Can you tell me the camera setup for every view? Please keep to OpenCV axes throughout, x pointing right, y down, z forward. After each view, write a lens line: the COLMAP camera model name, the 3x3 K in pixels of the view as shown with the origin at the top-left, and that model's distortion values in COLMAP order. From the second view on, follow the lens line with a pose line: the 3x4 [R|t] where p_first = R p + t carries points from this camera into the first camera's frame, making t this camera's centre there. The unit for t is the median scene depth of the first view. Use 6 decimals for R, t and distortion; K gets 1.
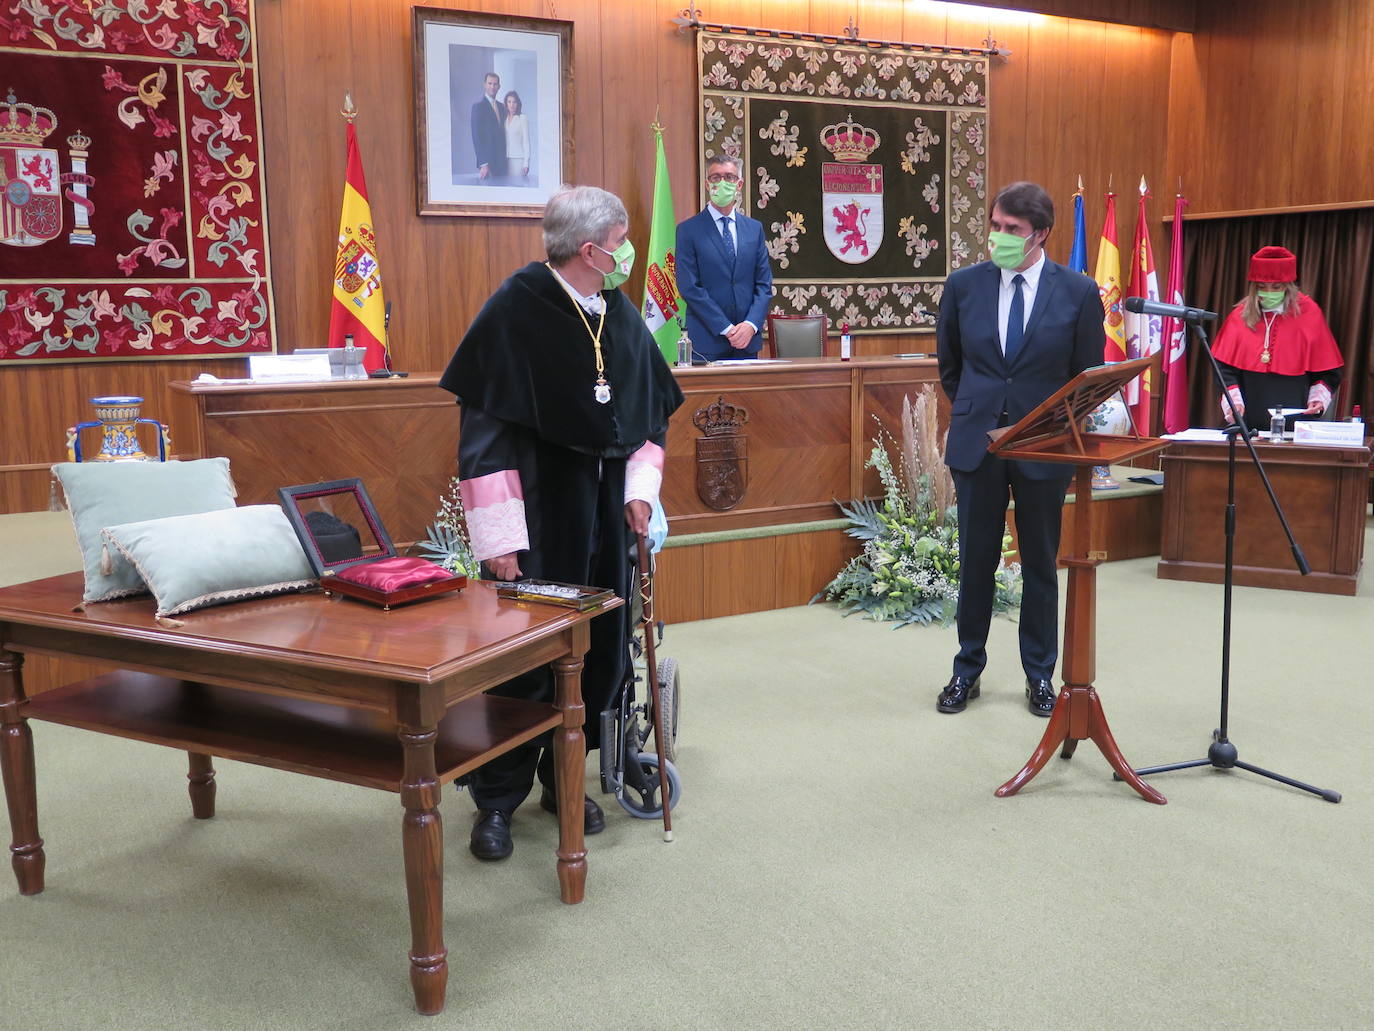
lens RADIAL K [[1315.3, 0, 678.5], [0, 1315.3, 512.1], [0, 0, 1]] dist [-0.016072, 0.000000]
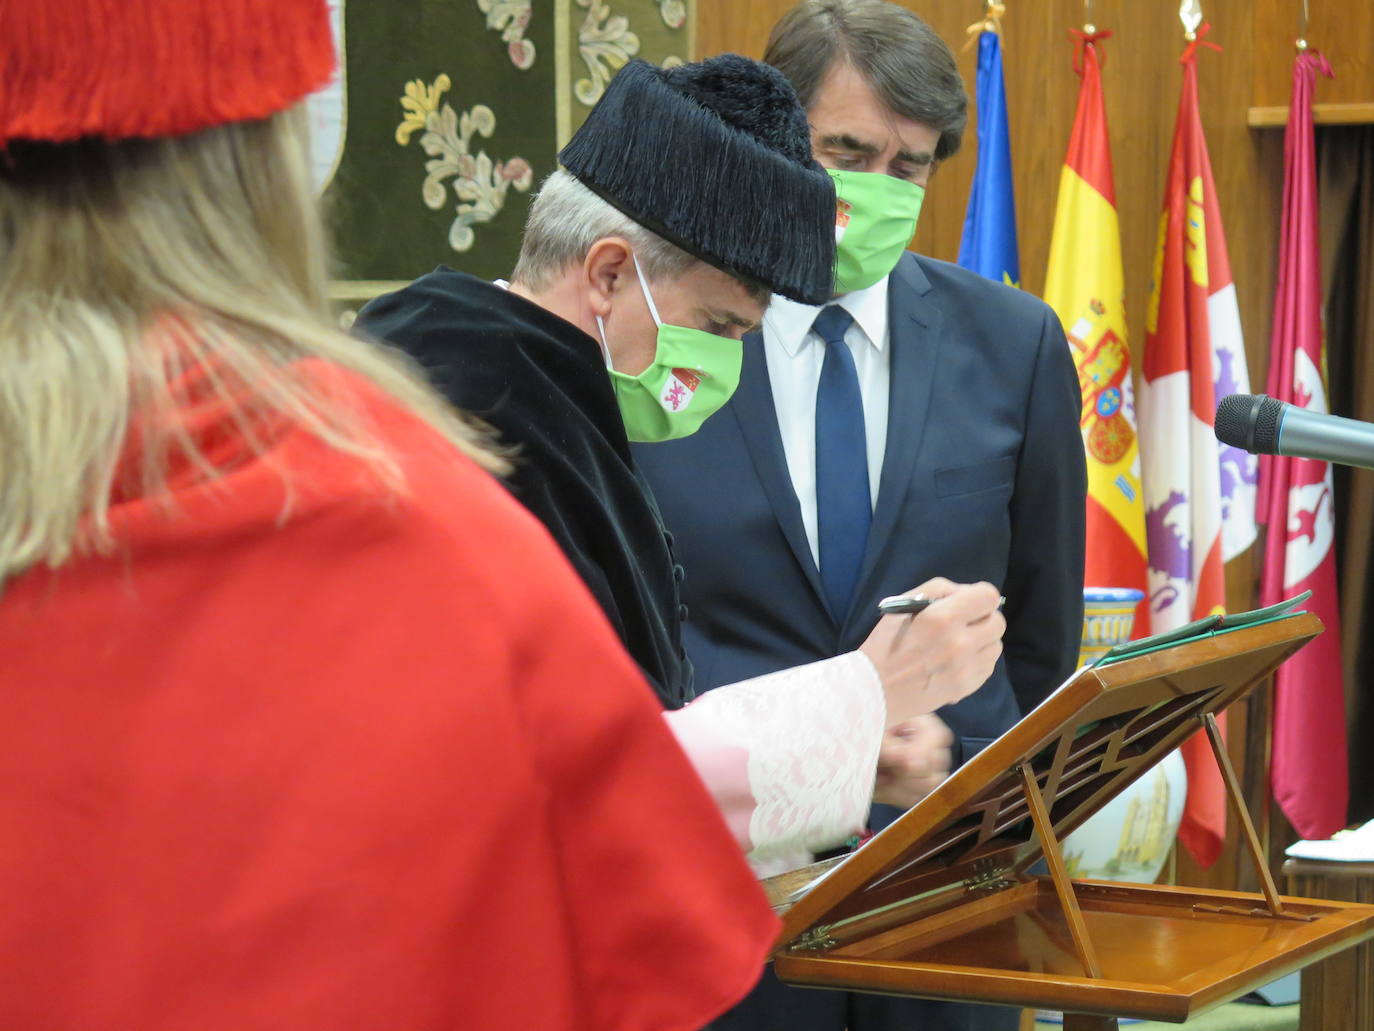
lens RADIAL K [[4373.8, 0, 704.5], [0, 4373.8, 554.4], [0, 0, 1]] dist [0.089639, 0.000000]
pose [[0.971871, 0.015699, 0.234988, 0.008657], [0.010337, 0.993971, -0.109156, -0.016069], [-0.235285, 0.108514, 0.965850, 0.072240]]
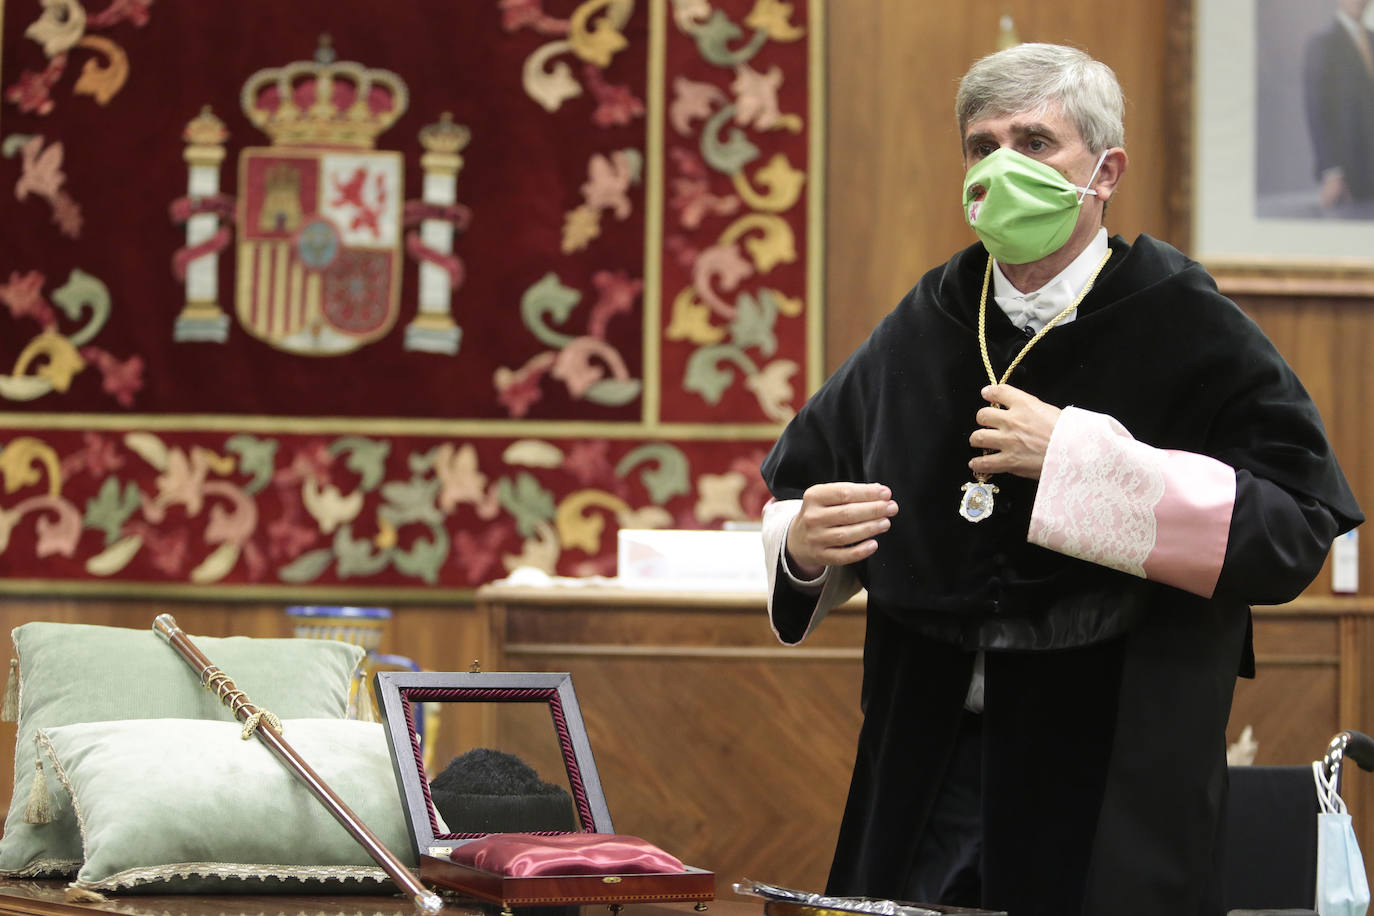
lens RADIAL K [[3381.7, 0, 632.7], [0, 3381.7, 410.8], [0, 0, 1]] dist [-0.225922, 0.000000]
pose [[0.895869, -0.008044, -0.444246, 0.136435], [-0.094716, 0.973397, -0.208630, 0.058221], [0.434106, 0.228983, 0.871274, -0.012944]]
